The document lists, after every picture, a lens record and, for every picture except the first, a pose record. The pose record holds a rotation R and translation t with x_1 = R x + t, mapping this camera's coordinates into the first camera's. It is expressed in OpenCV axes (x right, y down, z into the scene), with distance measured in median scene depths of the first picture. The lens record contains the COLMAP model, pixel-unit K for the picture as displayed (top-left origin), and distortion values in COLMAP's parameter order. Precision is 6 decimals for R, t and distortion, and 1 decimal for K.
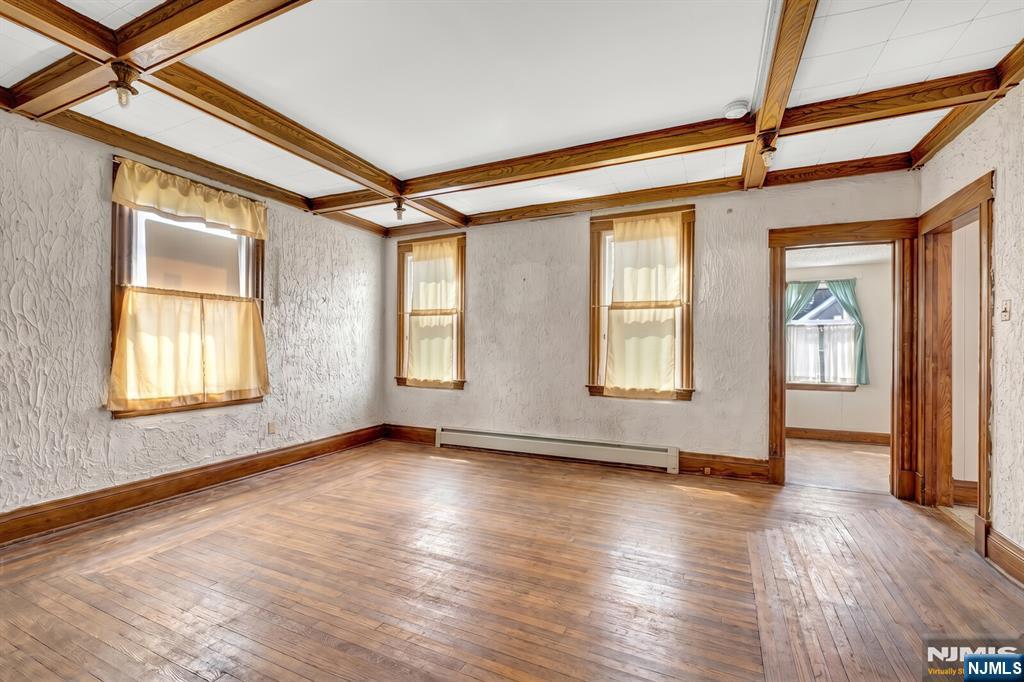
lens RADIAL K [[436.5, 0, 516.7], [0, 436.5, 337.6], [0, 0, 1]] dist [-0.004607, 0.000352]
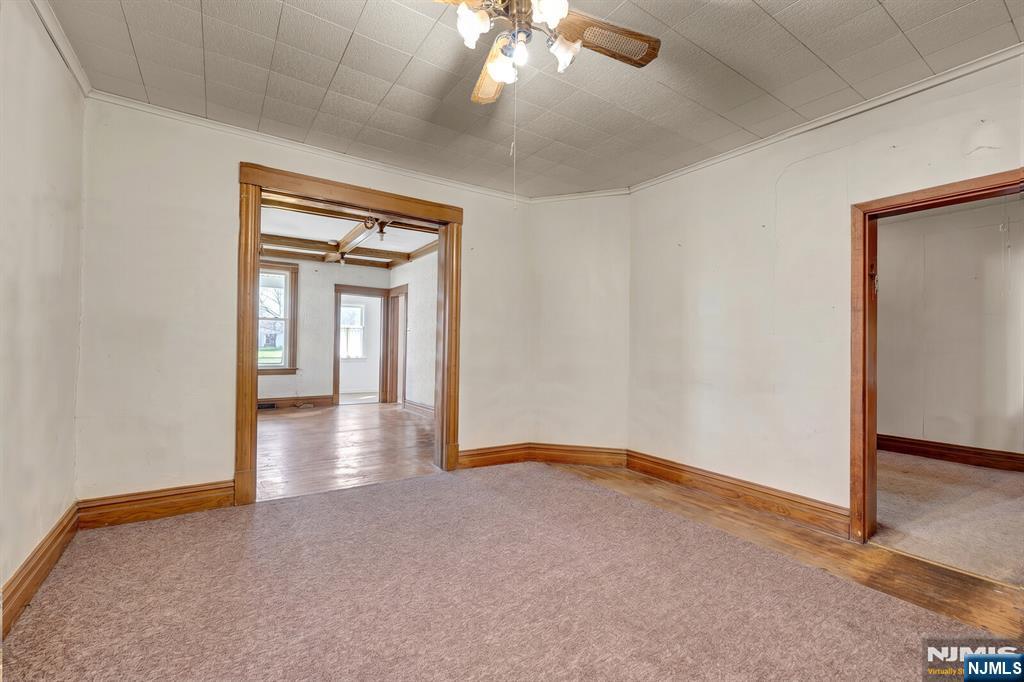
lens RADIAL K [[436.5, 0, 513.4], [0, 436.5, 336.7], [0, 0, 1]] dist [-0.004607, 0.000352]
pose [[0.517505, 0.007239, 0.855649, -0.859043], [-0.013457, 0.999909, -0.000320, -0.005300], [-0.855574, -0.011349, 0.517556, -0.920506]]
